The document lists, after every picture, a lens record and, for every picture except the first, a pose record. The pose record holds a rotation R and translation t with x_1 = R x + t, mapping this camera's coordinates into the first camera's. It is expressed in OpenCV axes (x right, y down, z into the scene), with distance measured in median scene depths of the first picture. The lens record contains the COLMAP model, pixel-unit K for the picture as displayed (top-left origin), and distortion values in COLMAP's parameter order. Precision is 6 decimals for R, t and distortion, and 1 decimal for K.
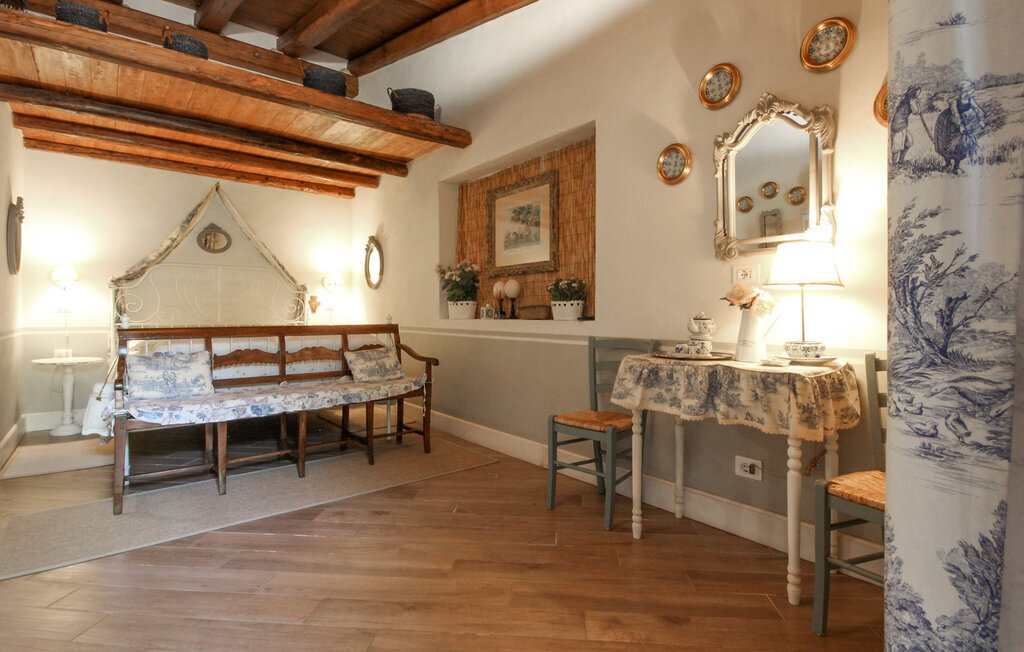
lens RADIAL K [[506.7, 0, 507.7], [0, 506.7, 301.0], [0, 0, 1]] dist [0.002071, -0.000897]
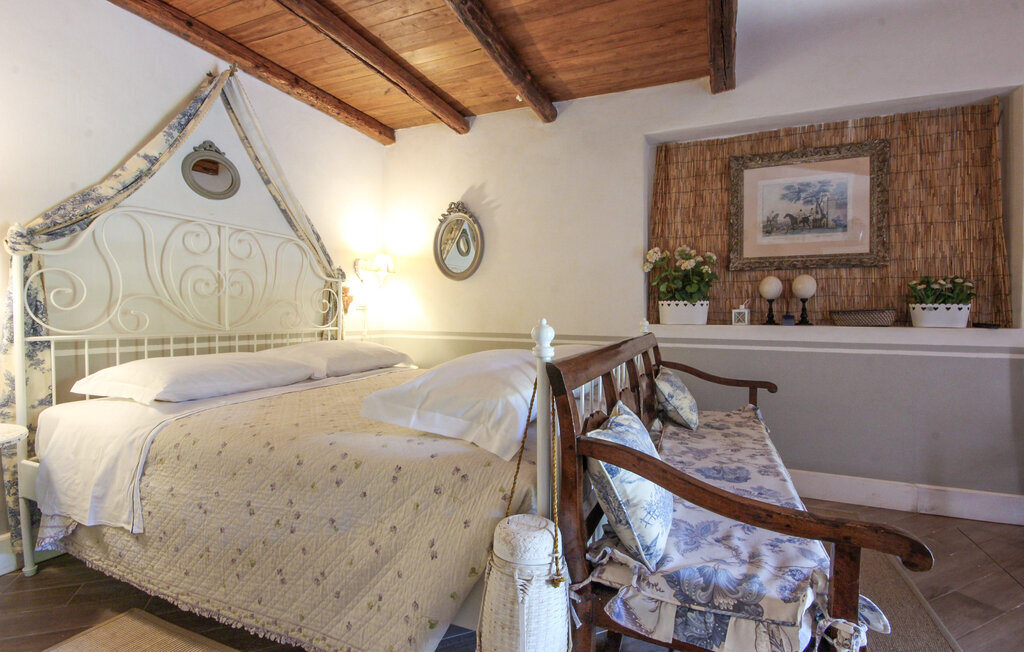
lens RADIAL K [[478.3, 0, 513.4], [0, 478.3, 306.7], [0, 0, 1]] dist [0.019499, 0.000024]
pose [[0.876907, 0.010174, 0.480552, -0.671963], [-0.017151, 0.999802, 0.010130, 0.007466], [-0.480353, -0.017125, 0.876908, 0.511356]]
